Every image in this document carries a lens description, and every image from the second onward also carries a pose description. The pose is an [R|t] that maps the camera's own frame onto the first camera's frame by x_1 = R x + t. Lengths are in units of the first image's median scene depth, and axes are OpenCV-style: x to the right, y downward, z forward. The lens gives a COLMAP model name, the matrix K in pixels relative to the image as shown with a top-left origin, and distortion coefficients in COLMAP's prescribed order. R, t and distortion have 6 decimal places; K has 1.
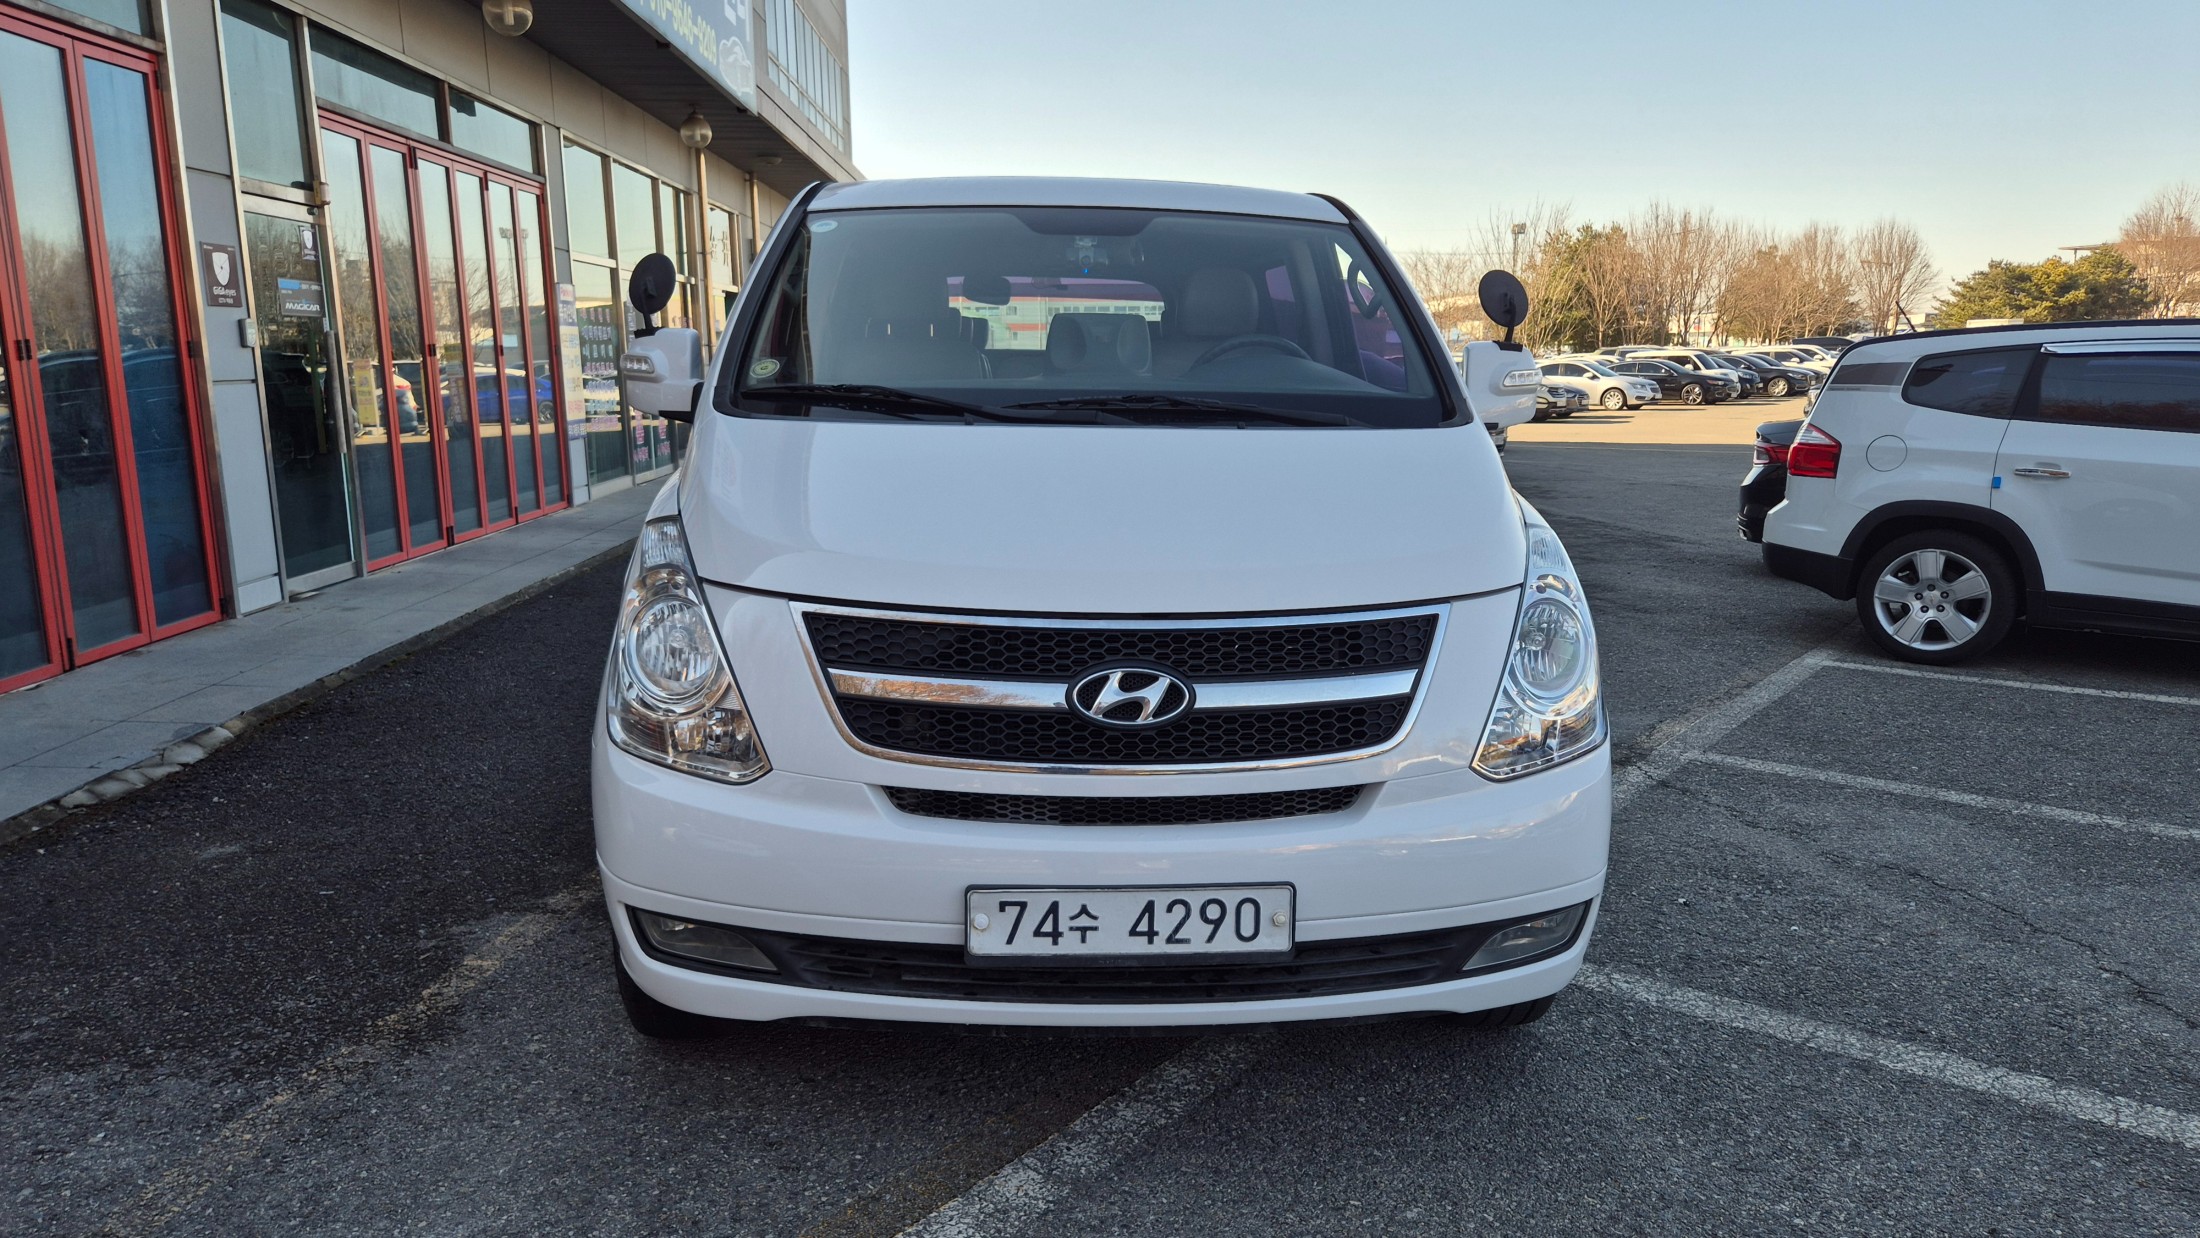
lens RADIAL K [[1482.1, 0, 1100.0], [0, 1482.1, 619.0], [0, 0, 1]] dist [0.079746, -0.074381]
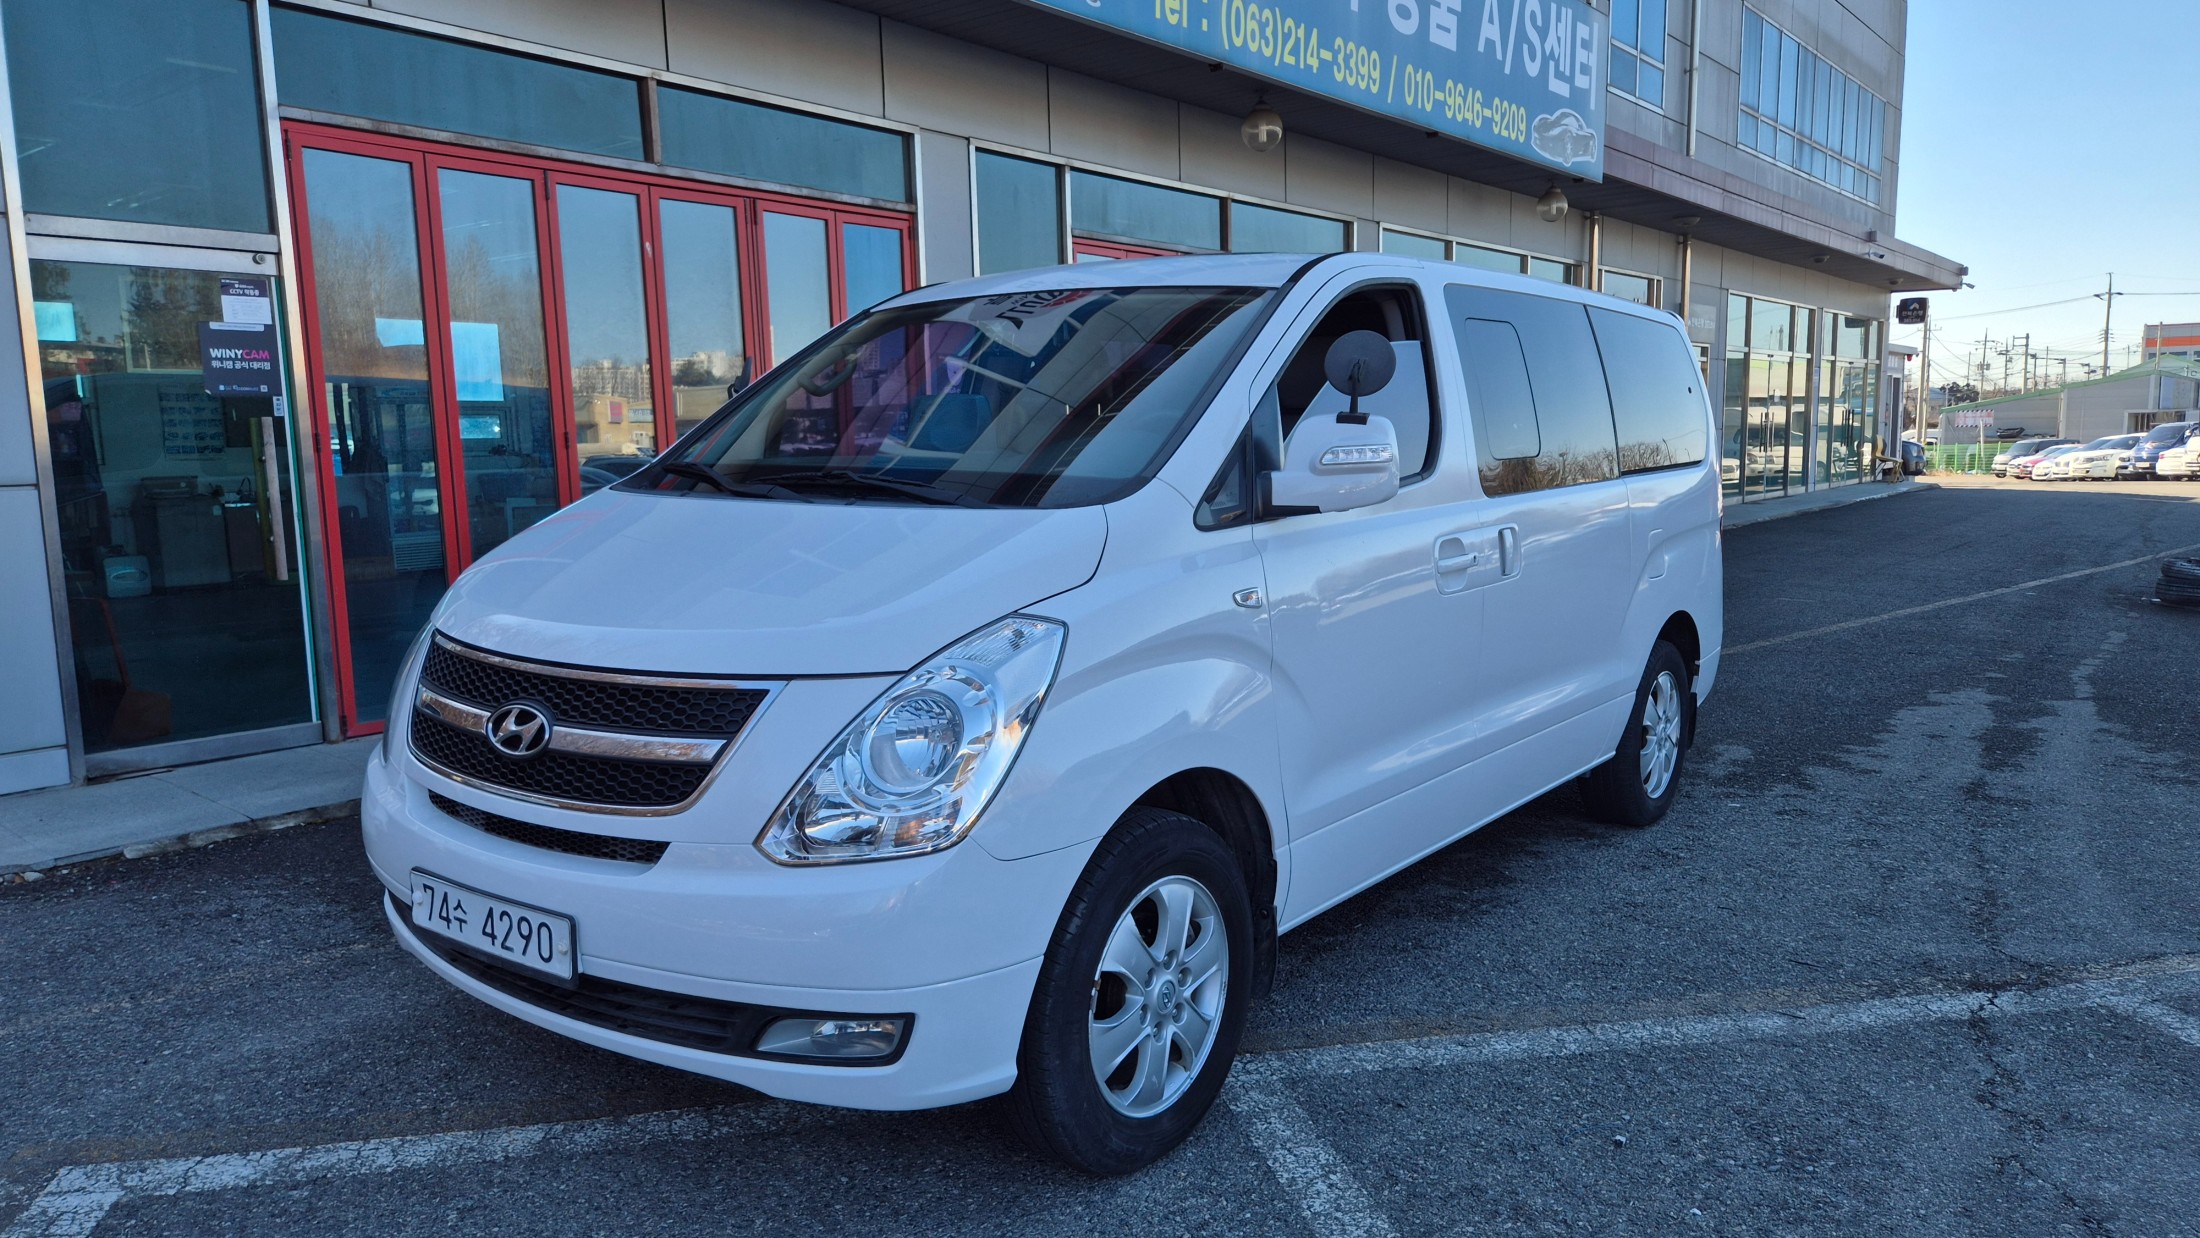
lens RADIAL K [[1482.1, 0, 1100.0], [0, 1482.1, 619.0], [0, 0, 1]] dist [0.079746, -0.074381]
pose [[0.758528, 0.069545, -0.647919, 1.097939], [-0.098953, 0.995051, -0.009040, -0.067449], [0.644083, 0.070971, 0.761656, 0.388092]]
